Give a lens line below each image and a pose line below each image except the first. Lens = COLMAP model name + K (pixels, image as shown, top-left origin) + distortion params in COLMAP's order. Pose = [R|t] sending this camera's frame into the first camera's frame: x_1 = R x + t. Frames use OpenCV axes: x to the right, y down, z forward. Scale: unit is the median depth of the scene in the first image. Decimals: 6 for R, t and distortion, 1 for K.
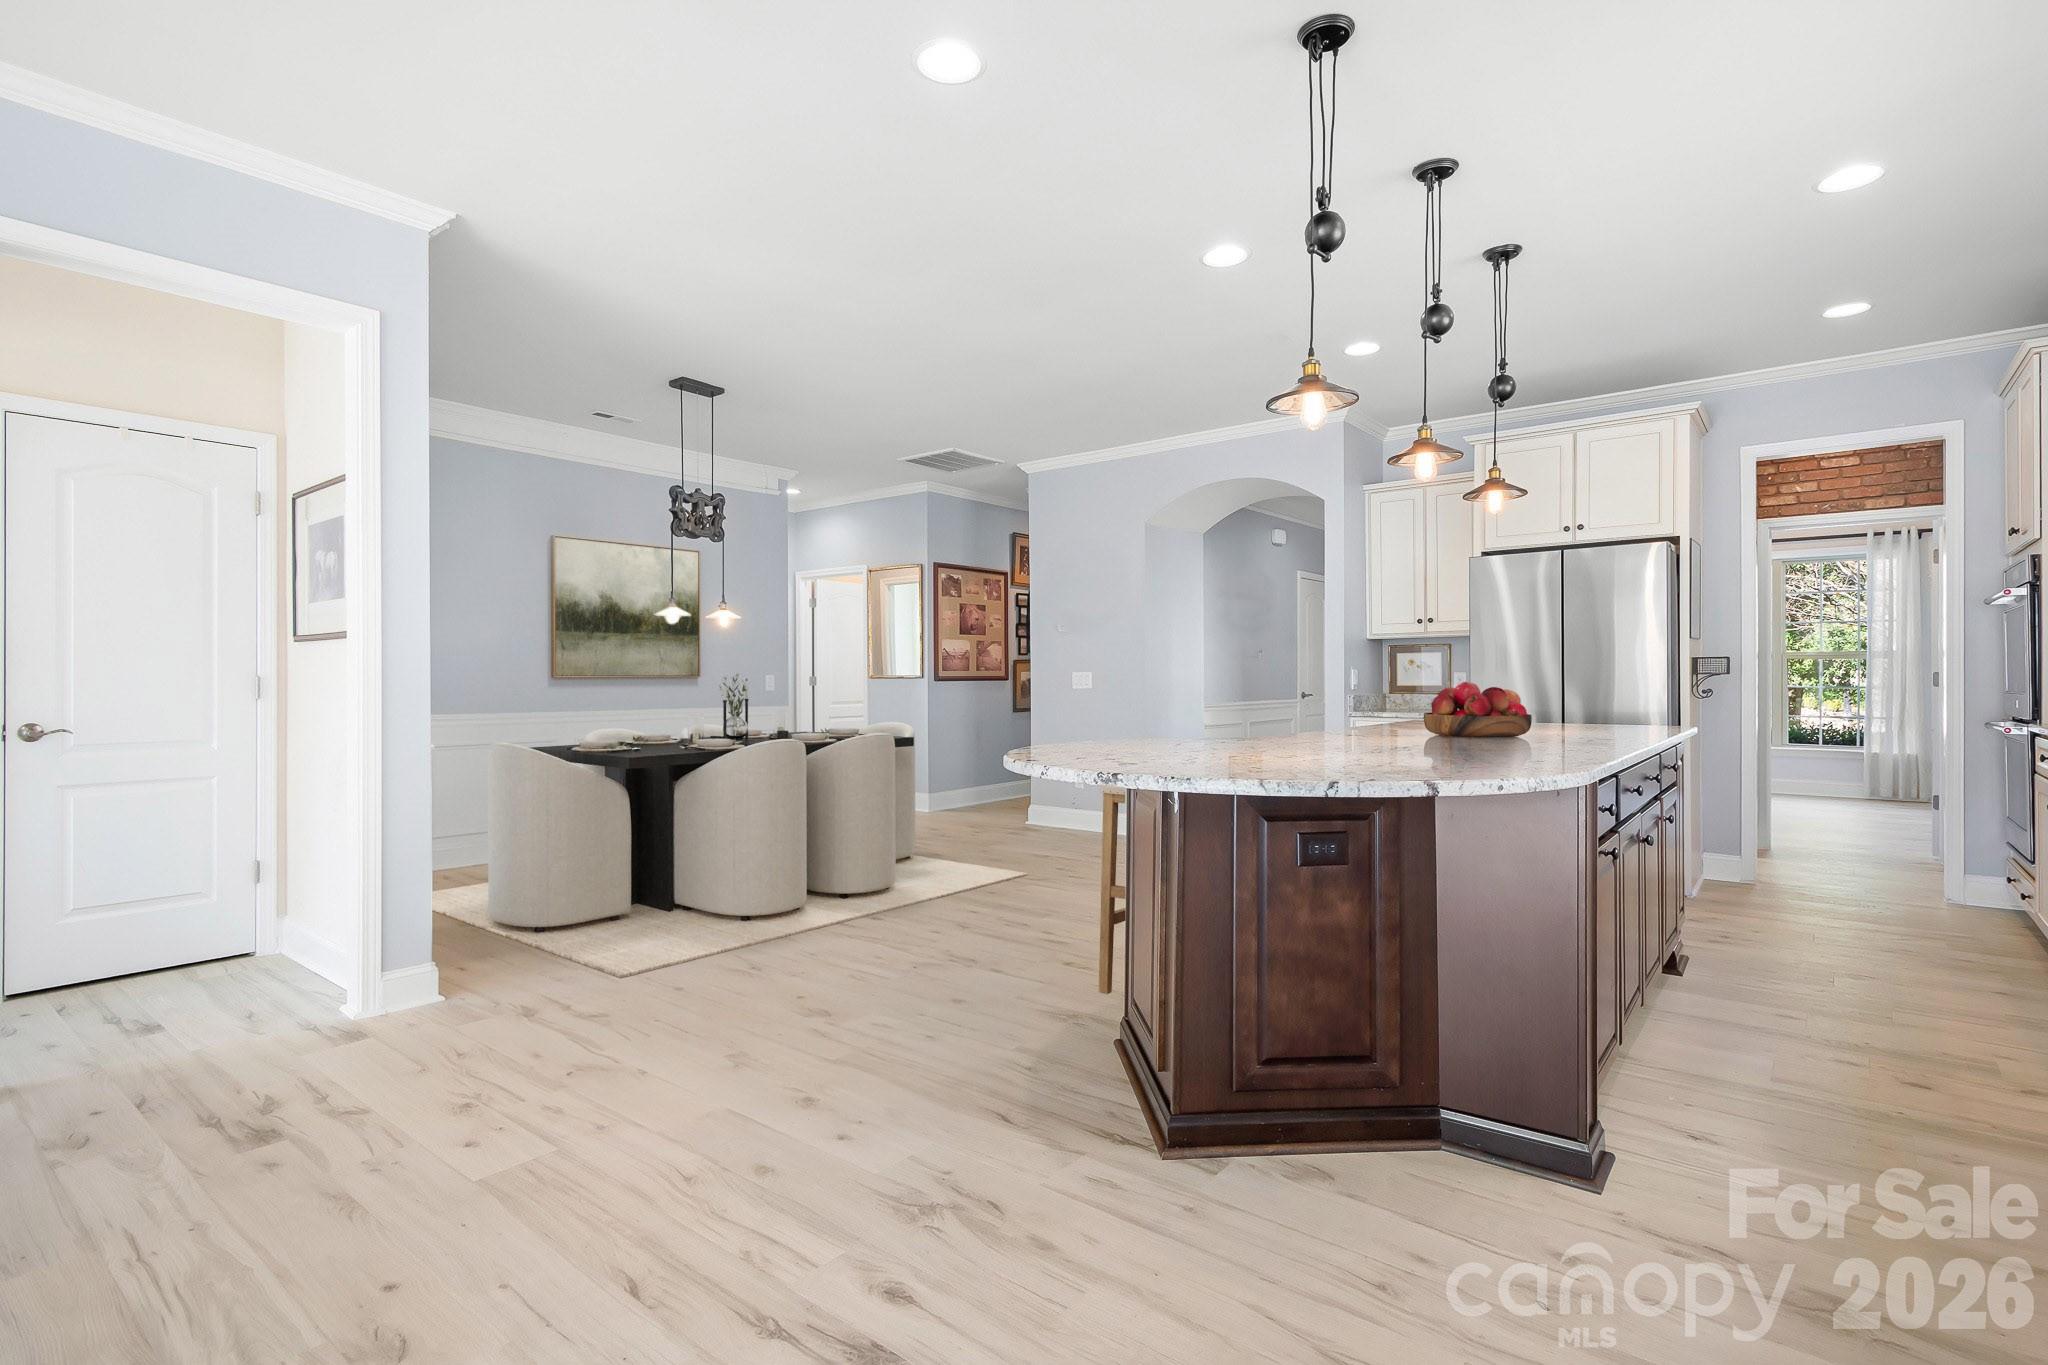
lens RADIAL K [[1004.0, 0, 1027.7], [0, 1004.0, 678.2], [0, 0, 1]] dist [-0.000407, -0.000954]
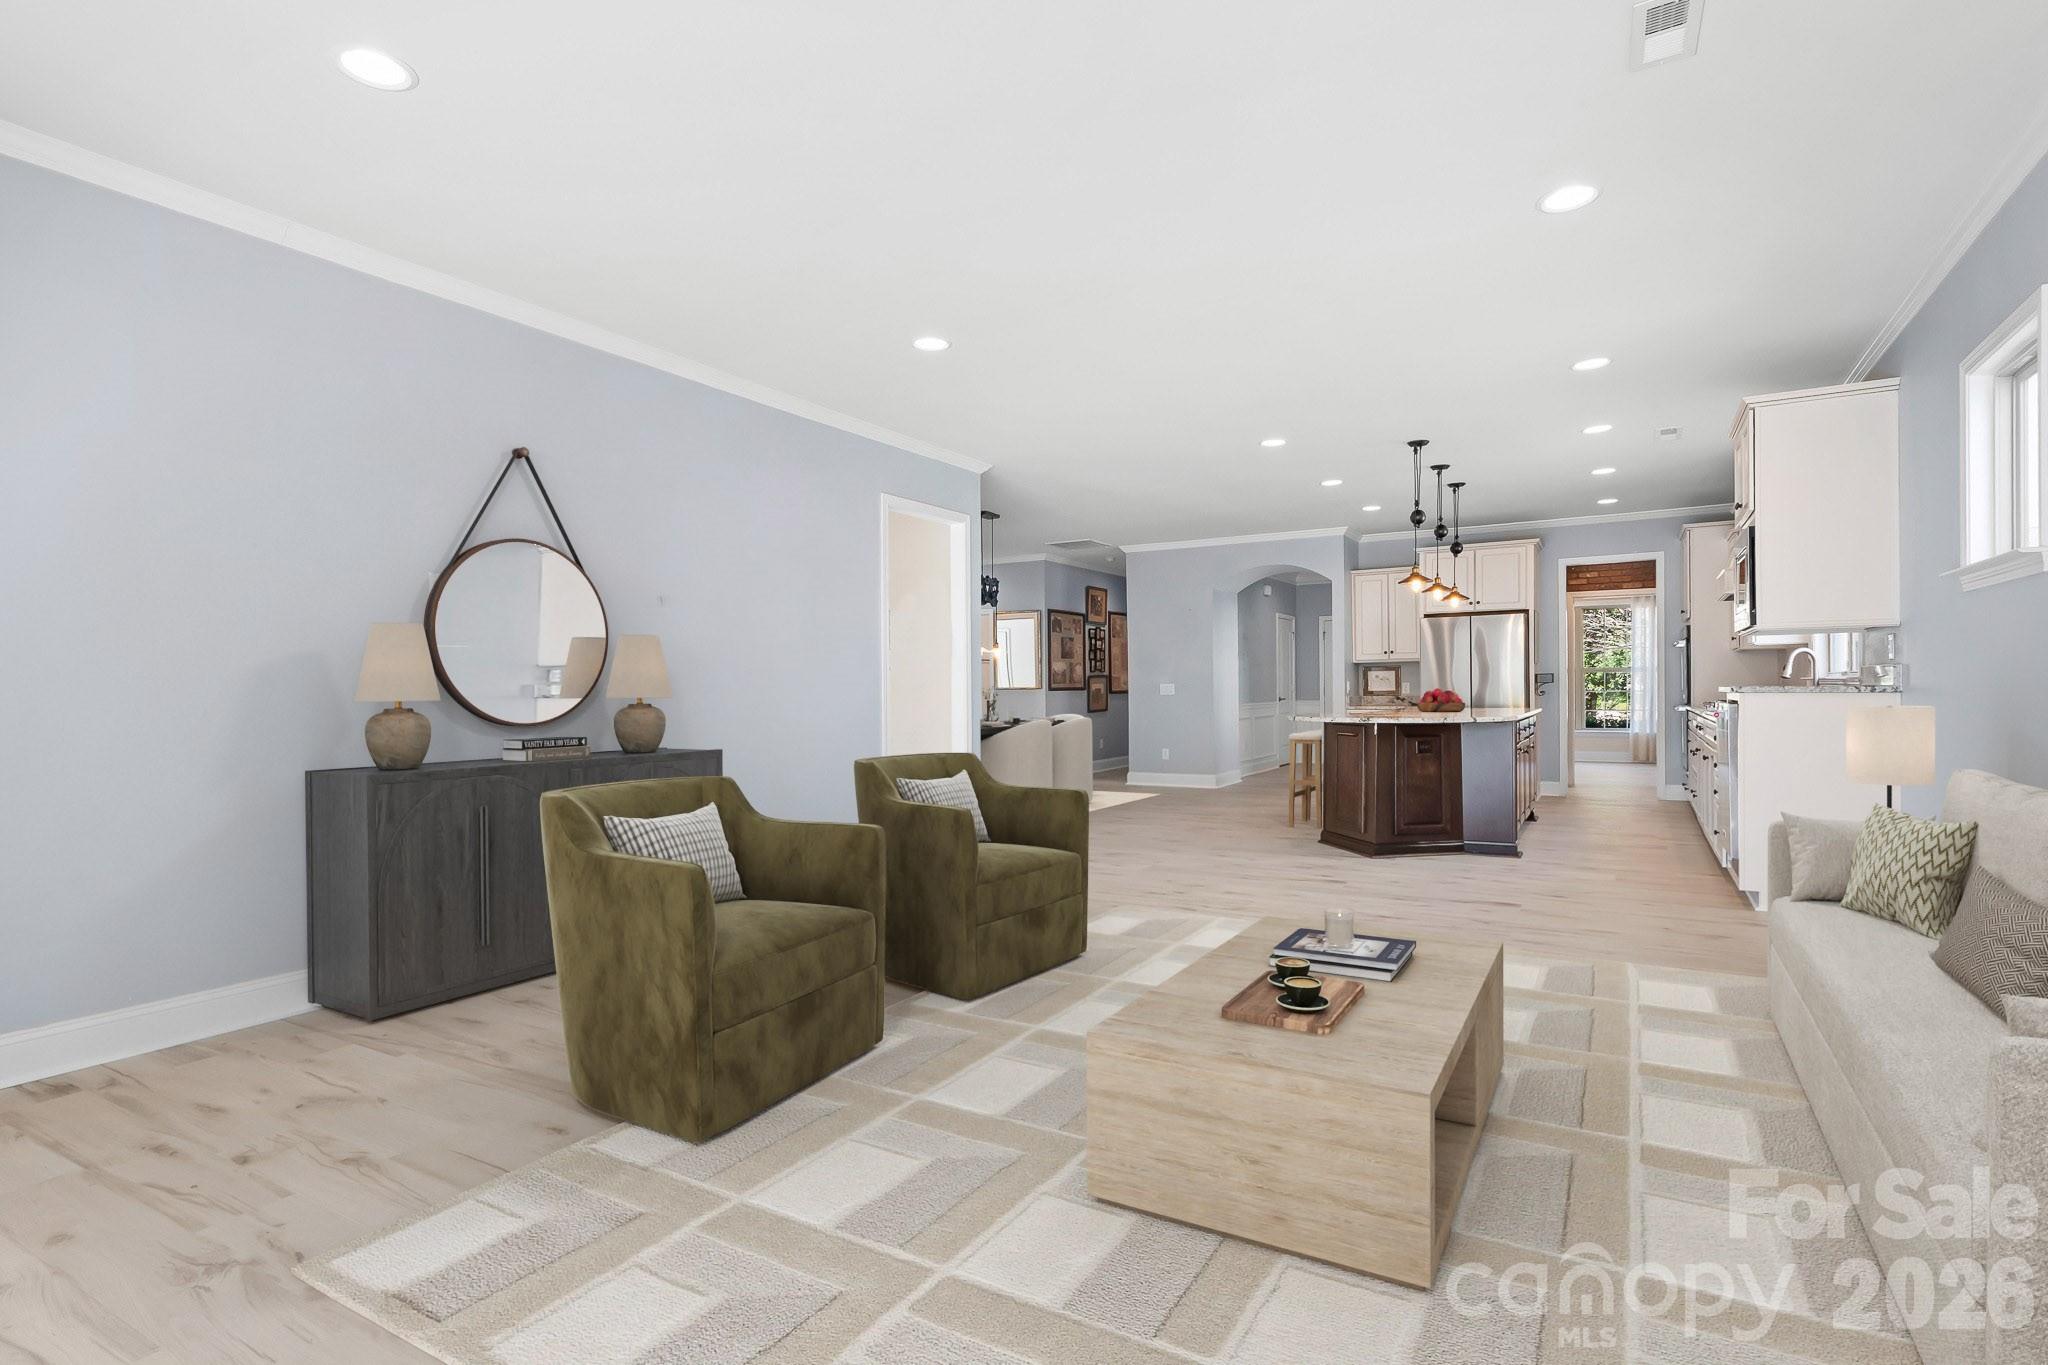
lens RADIAL K [[1027.1, 0, 1032.3], [0, 1027.1, 695.8], [0, 0, 1]] dist [0.002292, -0.001340]
pose [[0.988909, -0.008091, 0.148303, -0.445652], [0.007324, 0.999957, 0.005716, 0.001704], [-0.148343, -0.004566, 0.988925, -0.612389]]
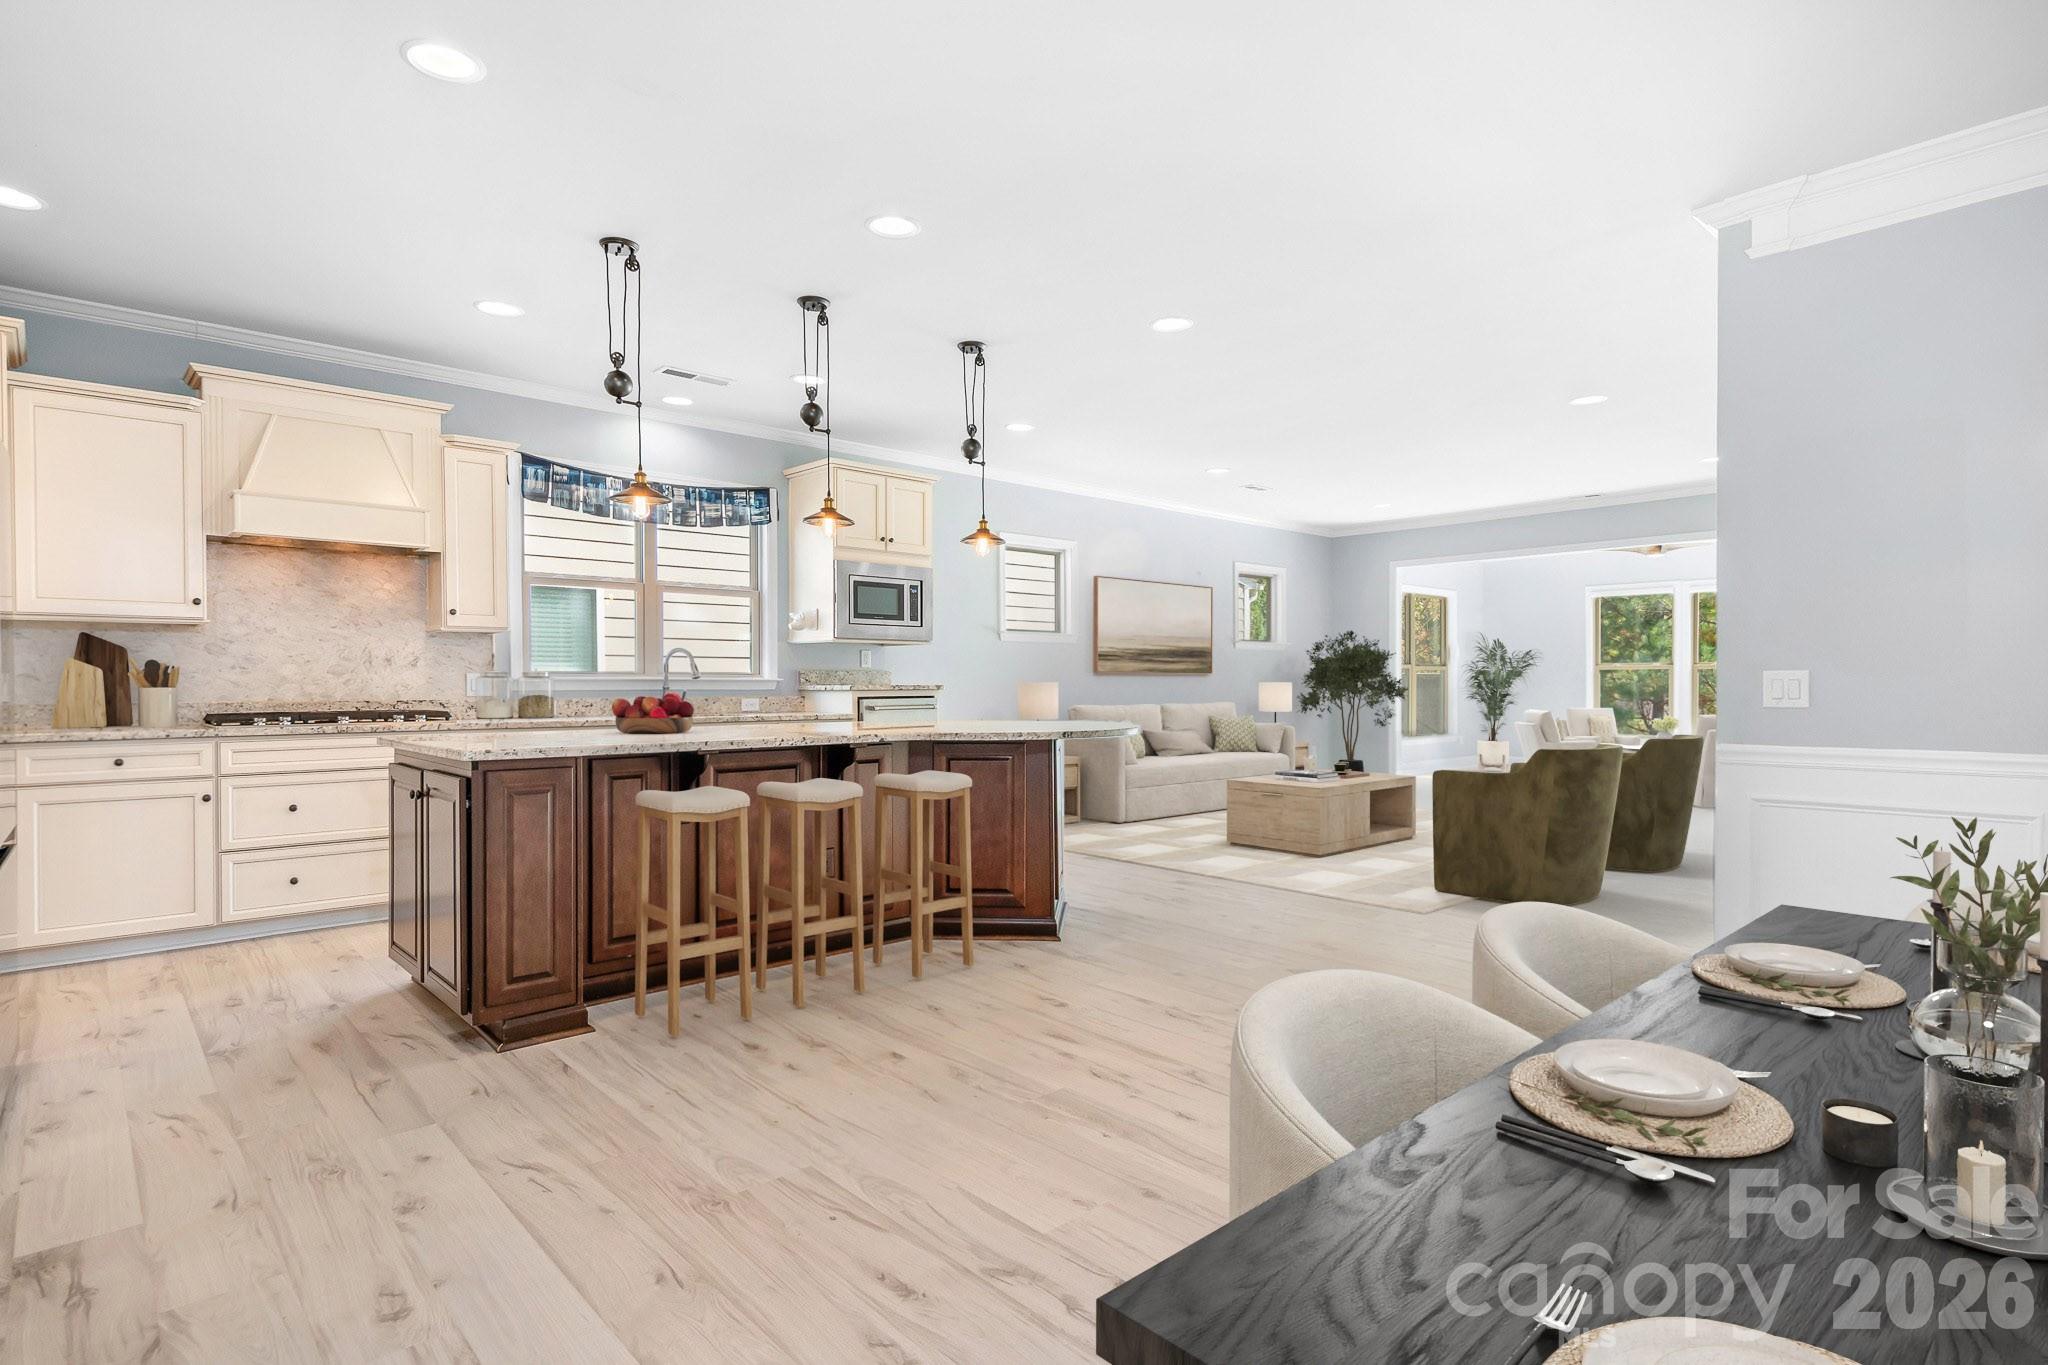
lens RADIAL K [[1027.1, 0, 1032.3], [0, 1027.1, 695.8], [0, 0, 1]] dist [0.002292, -0.001340]
pose [[-0.990086, -0.000704, 0.140463, -0.039118], [0.000936, 0.999932, 0.011605, 0.000896], [-0.140461, 0.011622, -0.990018, 1.212933]]
